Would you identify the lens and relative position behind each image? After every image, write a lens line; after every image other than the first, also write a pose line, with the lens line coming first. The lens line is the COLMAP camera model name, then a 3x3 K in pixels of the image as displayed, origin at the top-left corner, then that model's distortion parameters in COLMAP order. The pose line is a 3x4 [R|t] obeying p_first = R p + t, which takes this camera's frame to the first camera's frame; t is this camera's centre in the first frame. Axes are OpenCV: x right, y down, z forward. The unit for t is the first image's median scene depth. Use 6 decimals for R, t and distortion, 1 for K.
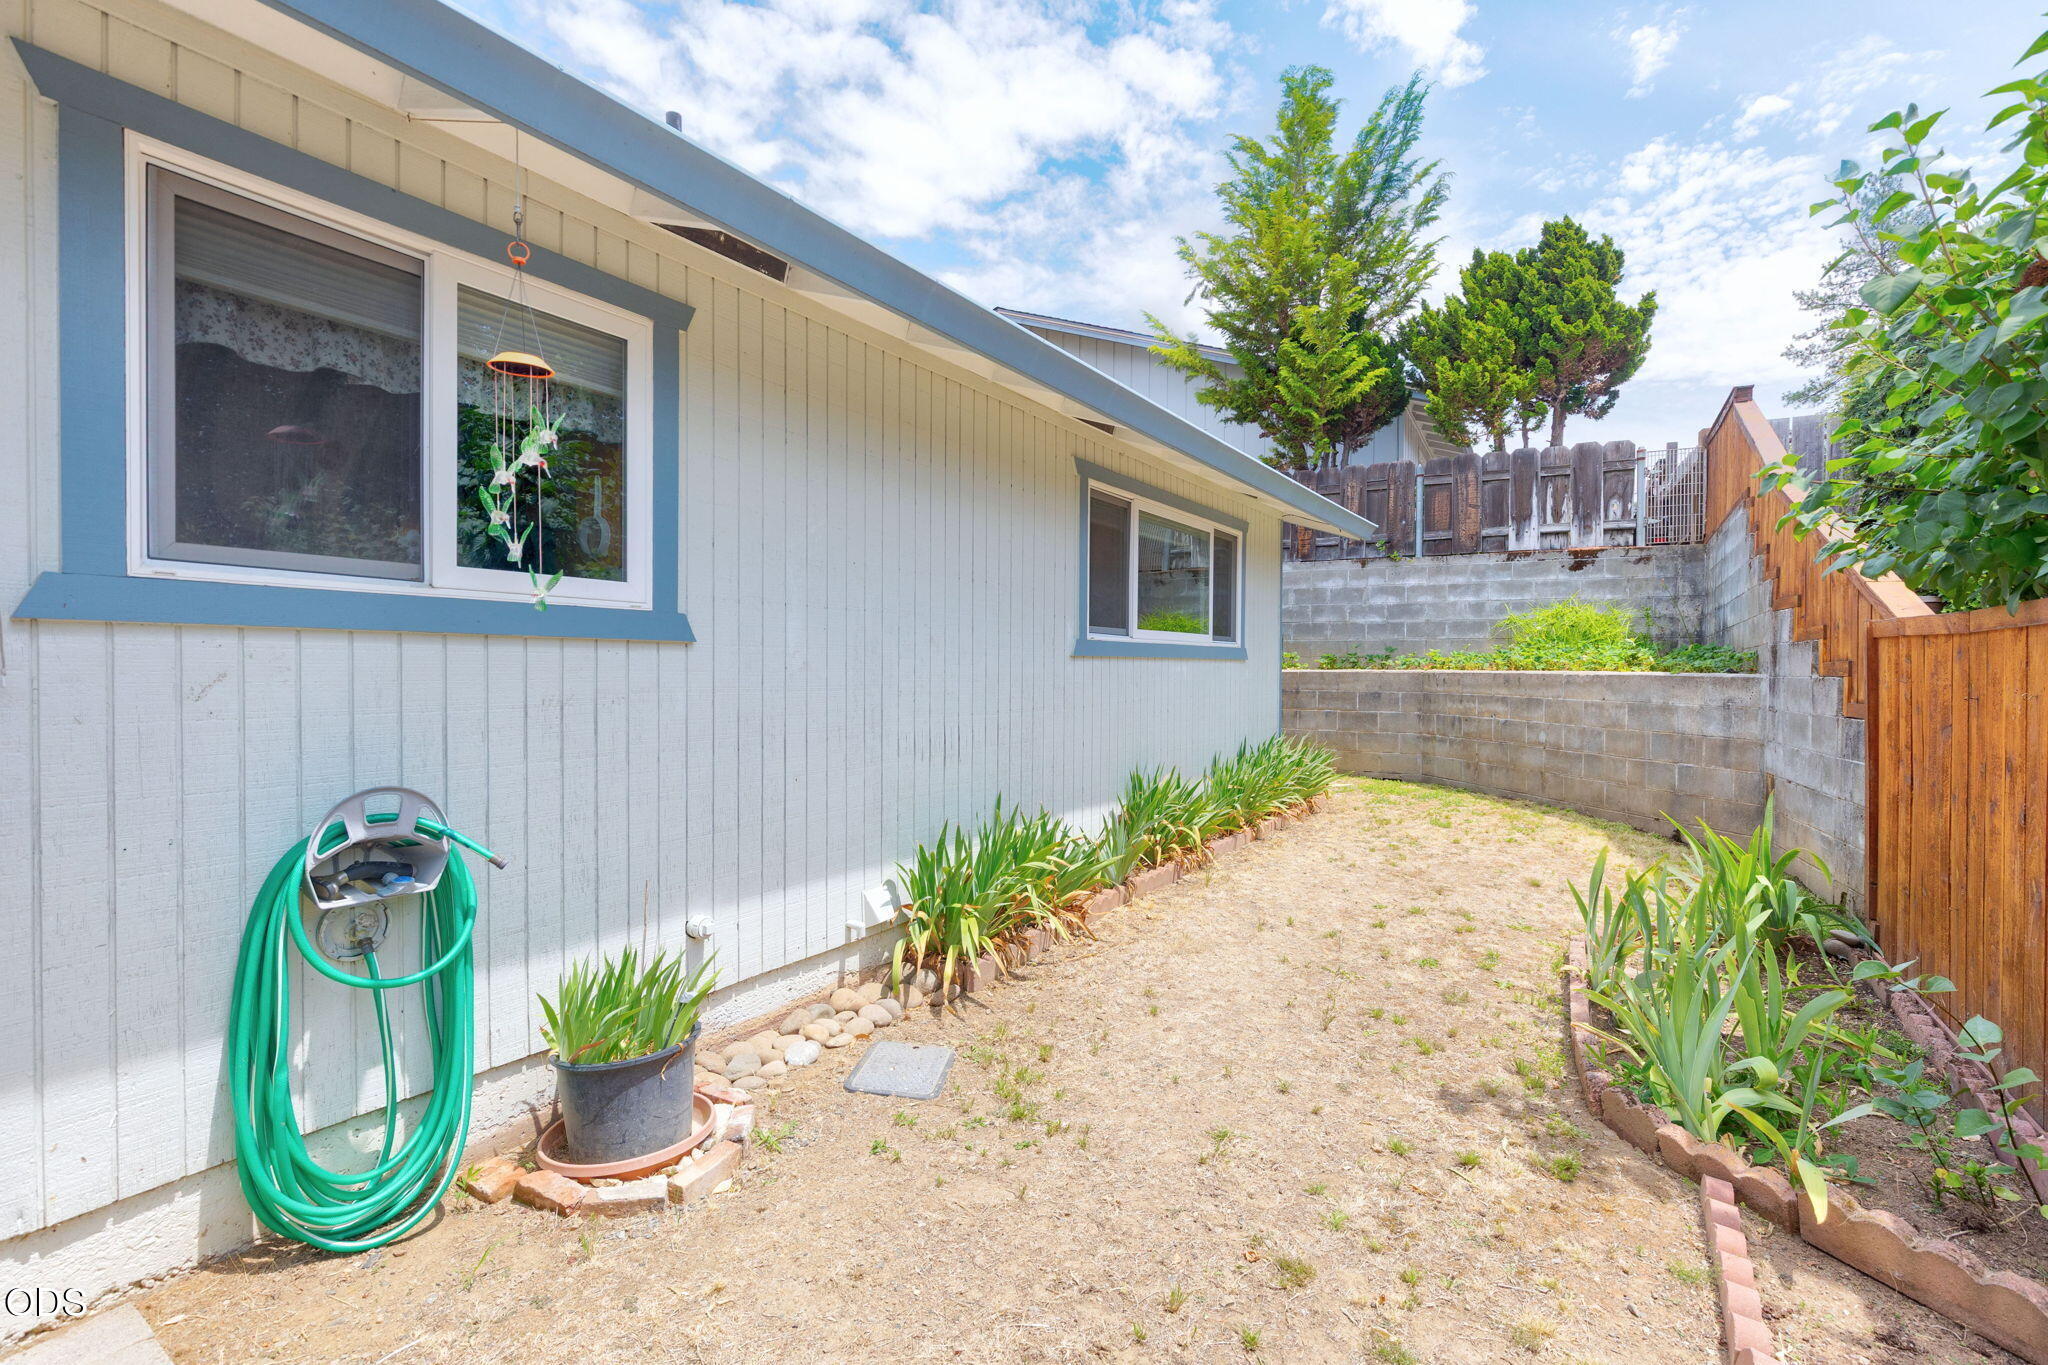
lens RADIAL K [[950.8, 0, 1020.1], [0, 950.8, 697.4], [0, 0, 1]] dist [-0.000113, -0.000556]
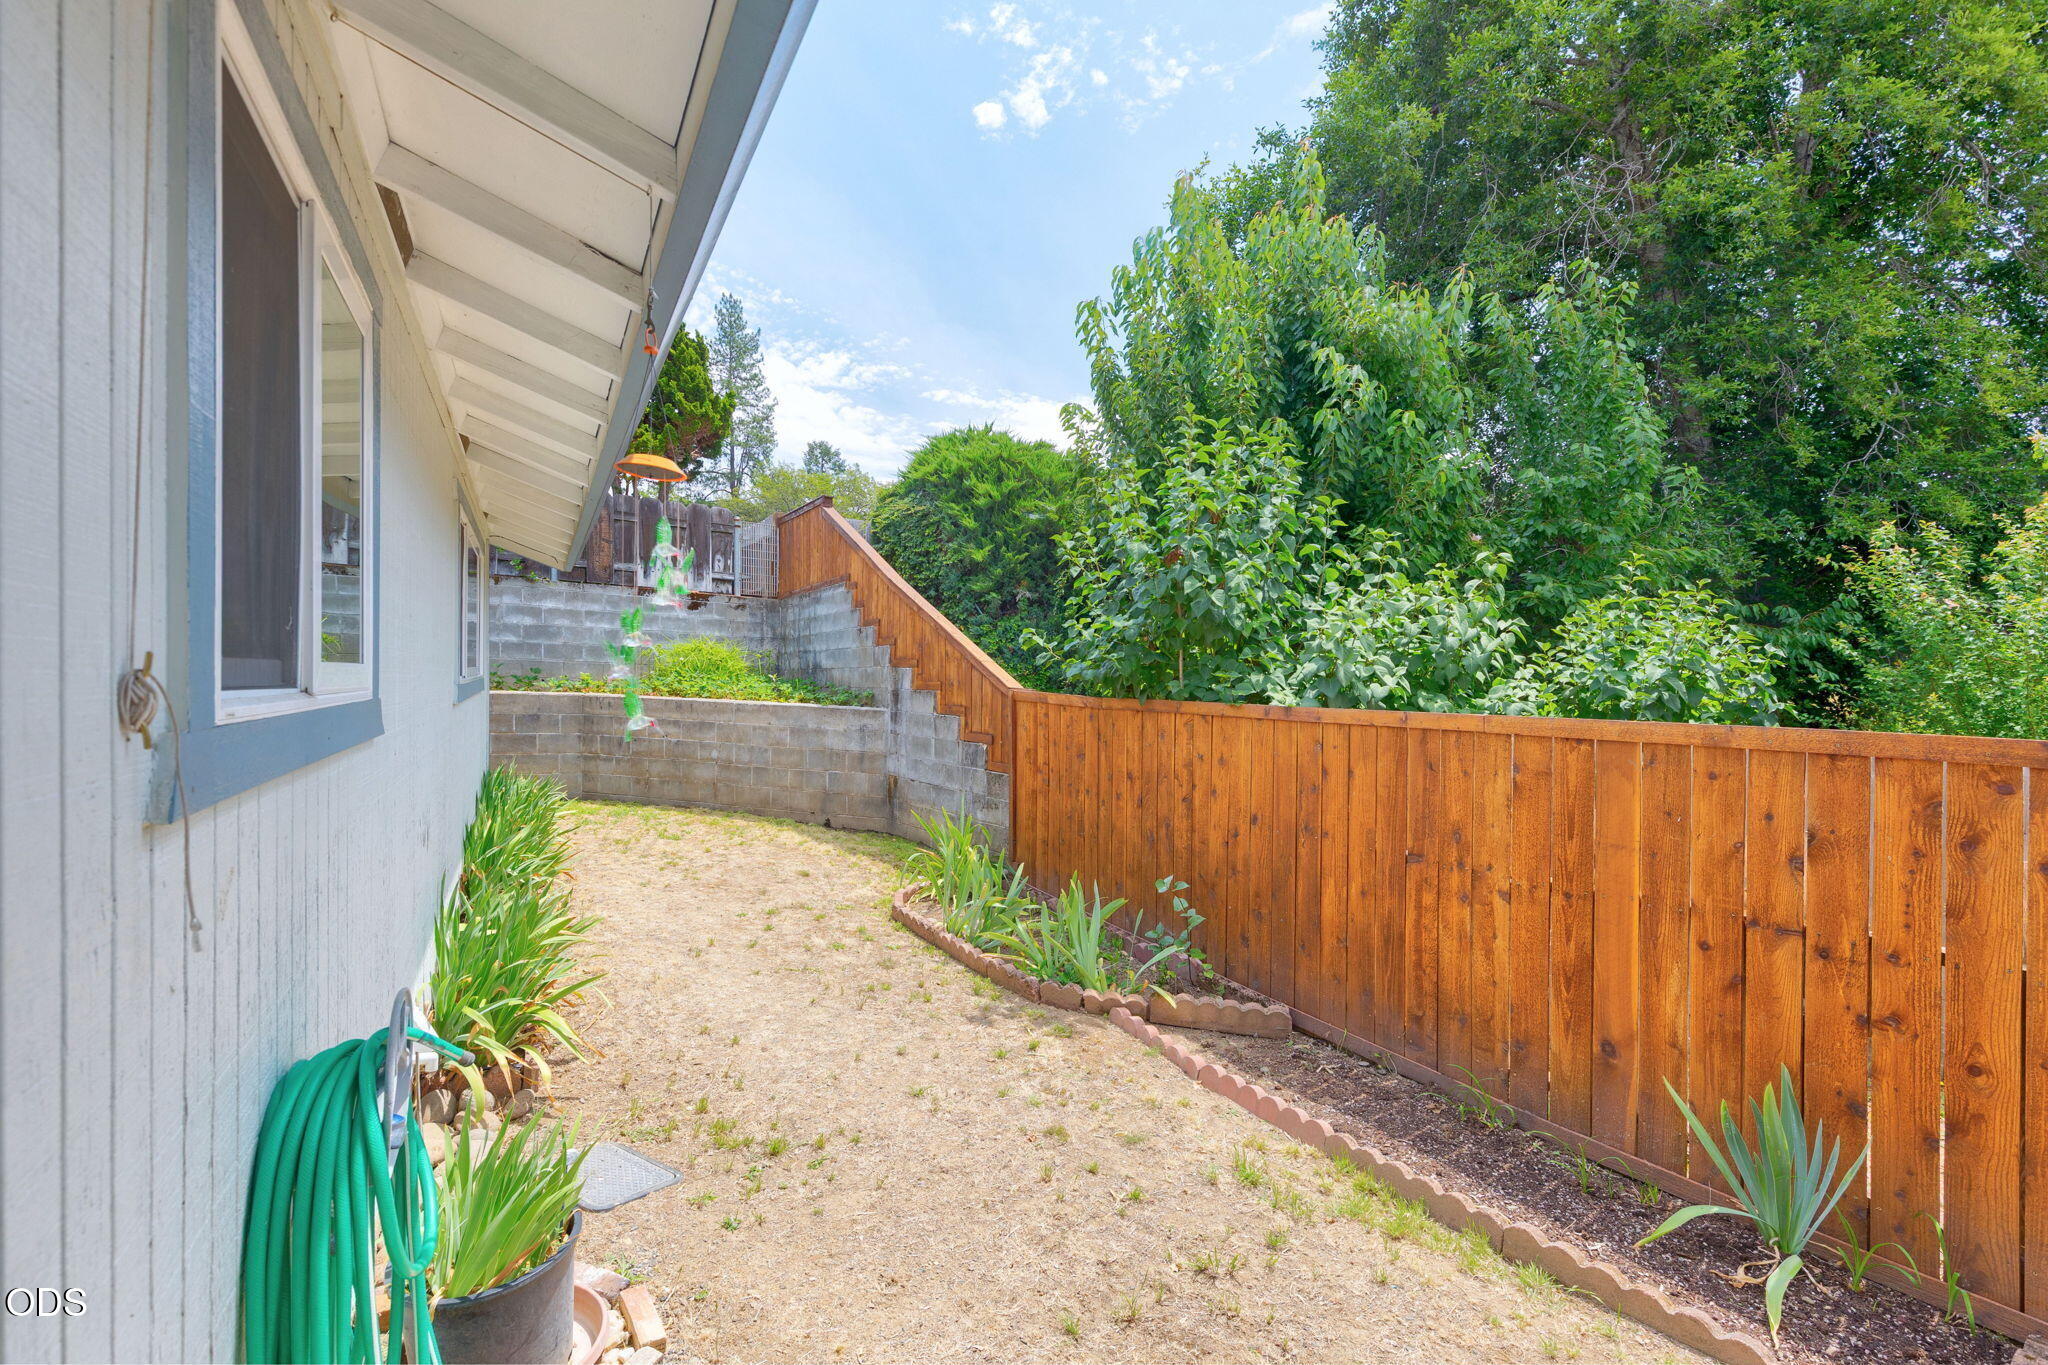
lens RADIAL K [[943.0, 0, 1024.0], [0, 943.0, 682.5], [0, 0, 1]] dist [0.000536, -0.000120]
pose [[0.481788, 0.012030, 0.876205, -0.317461], [-0.006077, 0.999928, -0.010387, -0.039803], [-0.876267, -0.000321, 0.481826, 0.075742]]
